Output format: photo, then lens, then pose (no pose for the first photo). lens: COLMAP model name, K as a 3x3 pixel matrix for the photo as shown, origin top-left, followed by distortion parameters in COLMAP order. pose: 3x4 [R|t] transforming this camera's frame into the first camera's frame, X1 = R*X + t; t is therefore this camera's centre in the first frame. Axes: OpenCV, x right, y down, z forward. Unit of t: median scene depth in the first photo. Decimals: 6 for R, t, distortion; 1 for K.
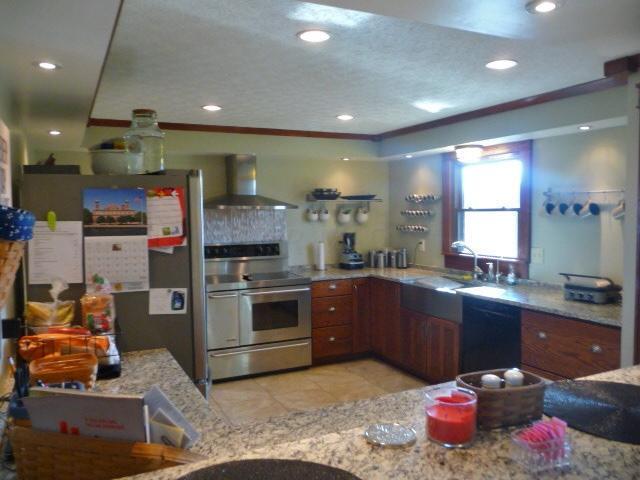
lens RADIAL K [[533.0, 0, 320.0], [0, 533.0, 240.0], [0, 0, 1]] dist [-0.021118, 0.003908]
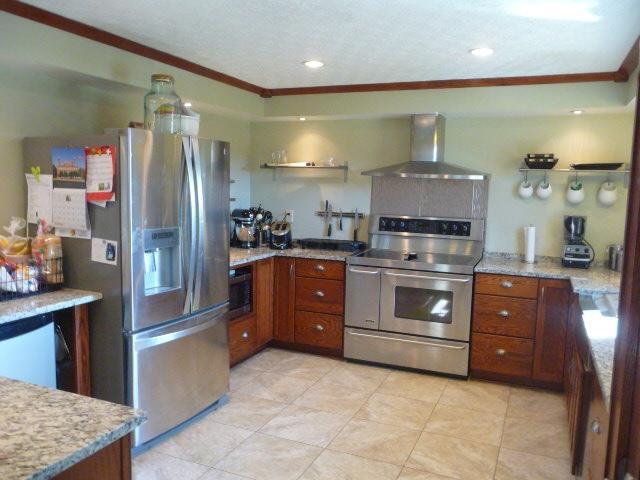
lens RADIAL K [[533.0, 0, 320.0], [0, 533.0, 240.0], [0, 0, 1]] dist [-0.021118, 0.003908]
pose [[0.654908, 0.106774, -0.748127, 0.810243], [-0.074324, 0.994269, 0.076841, -0.024138], [0.752045, 0.005280, 0.659091, 0.610351]]
